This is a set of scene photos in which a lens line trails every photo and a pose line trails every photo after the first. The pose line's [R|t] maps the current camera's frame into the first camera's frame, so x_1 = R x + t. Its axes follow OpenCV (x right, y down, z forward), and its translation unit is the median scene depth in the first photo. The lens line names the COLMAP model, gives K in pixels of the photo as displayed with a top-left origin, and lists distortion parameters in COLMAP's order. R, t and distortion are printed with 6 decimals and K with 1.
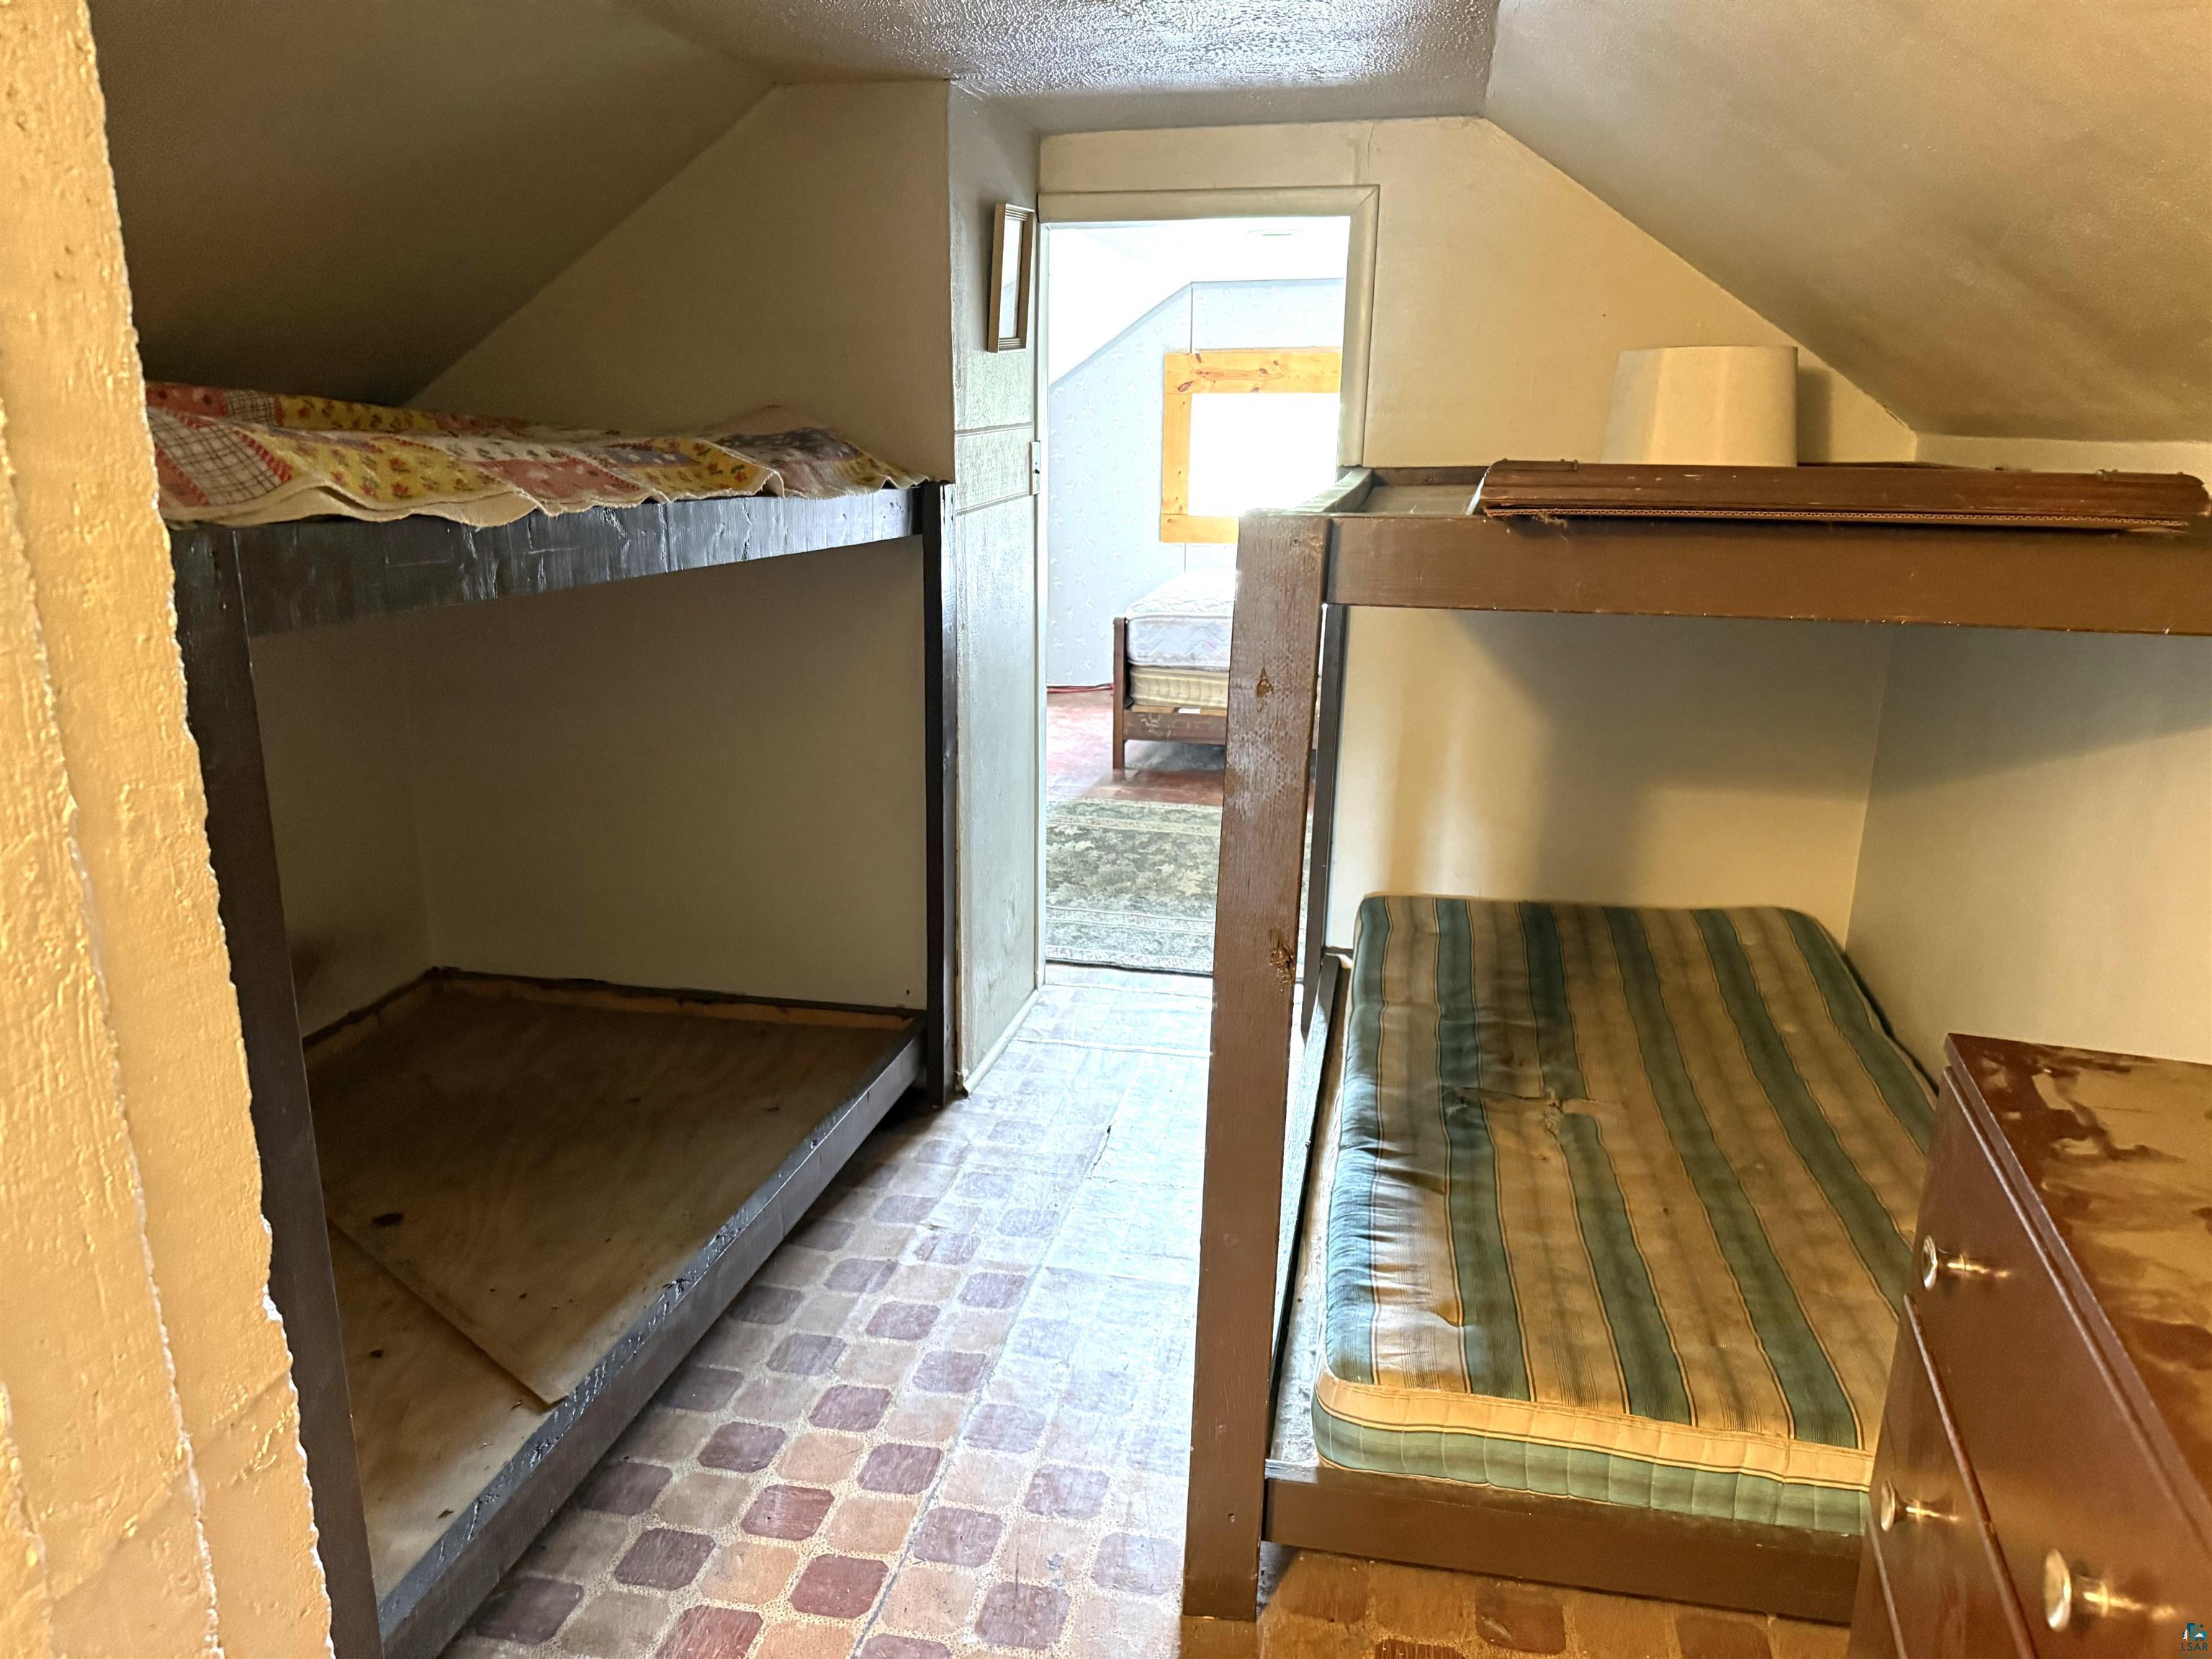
lens RADIAL K [[1555.2, 0, 1106.0], [0, 1555.2, 829.5], [0, 0, 1]] dist [0.150312, -0.207189]
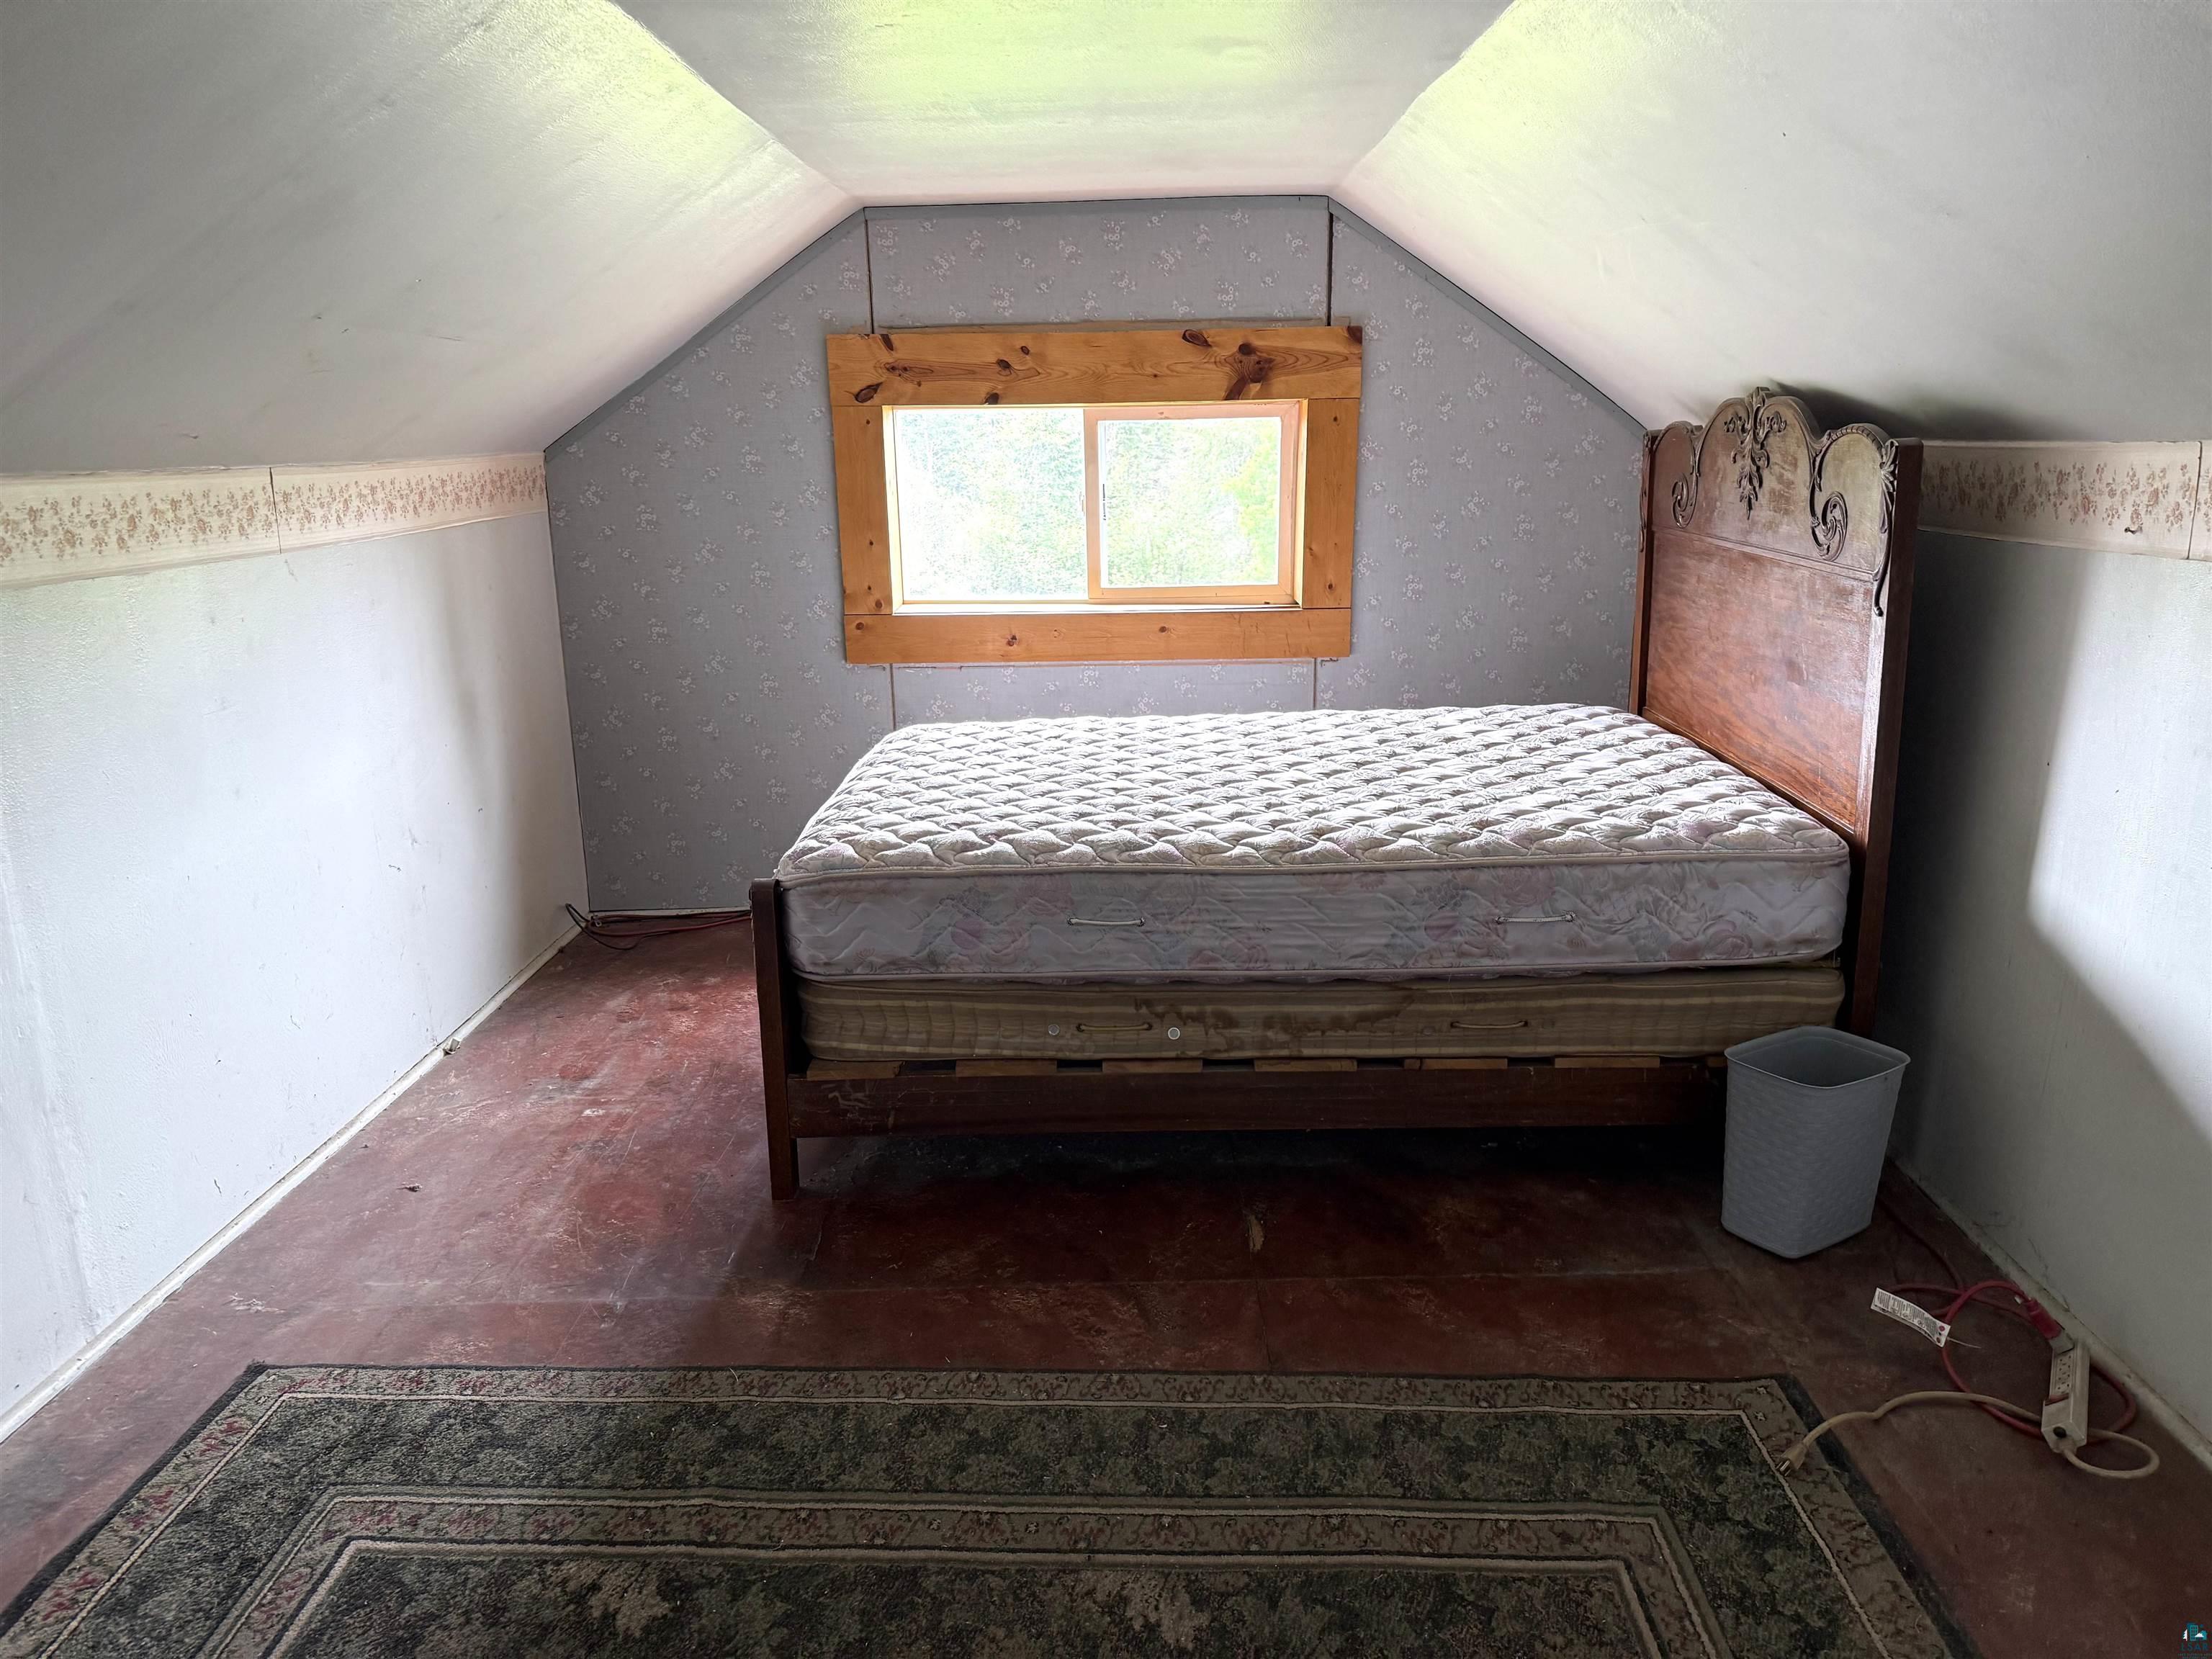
lens RADIAL K [[1555.2, 0, 1106.0], [0, 1555.2, 829.5], [0, 0, 1]] dist [0.150312, -0.207189]
pose [[0.980845, -0.074440, 0.180007, 0.025613], [0.077712, 0.996913, -0.011185, -0.138689], [-0.178619, 0.024959, 0.983602, 0.530786]]
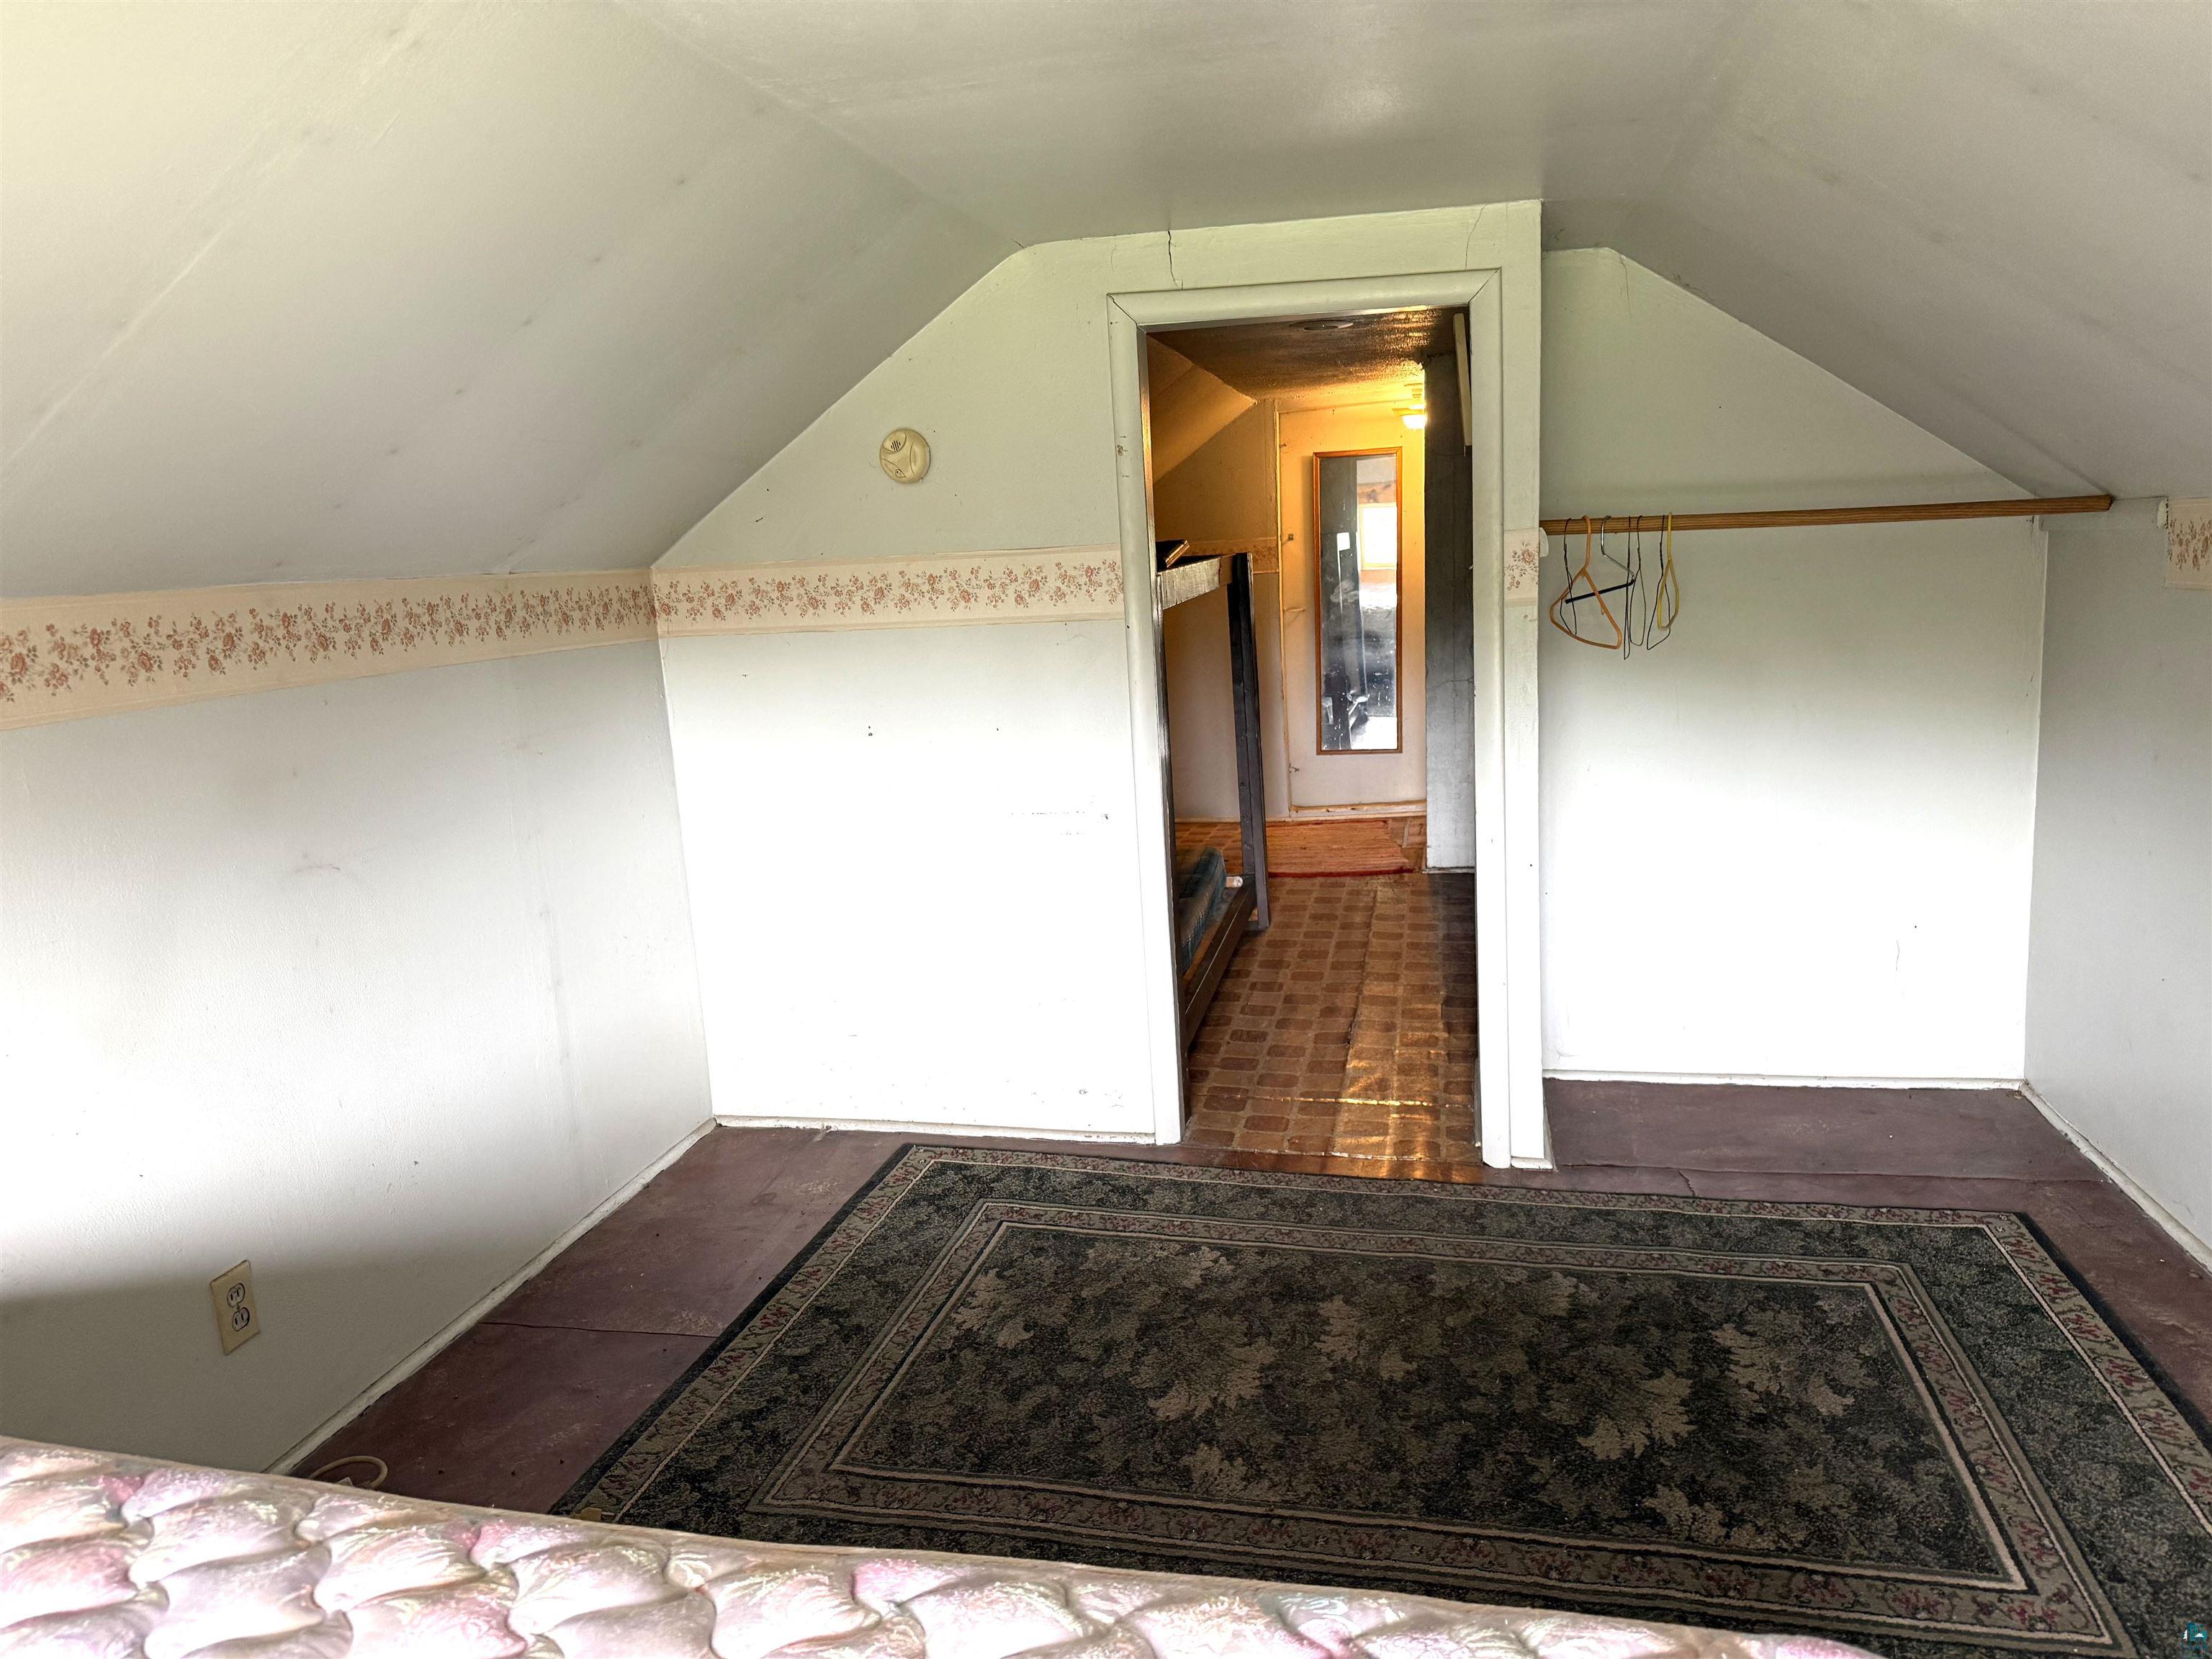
lens RADIAL K [[1544.5, 0, 1096.9], [0, 1544.5, 834.3], [0, 0, 1]] dist [0.040504, -0.033316]
pose [[-0.999163, 0.034755, 0.021554, 0.095426], [0.040690, 0.897670, 0.438786, -0.288044], [-0.004098, 0.439296, -0.898333, 1.099243]]
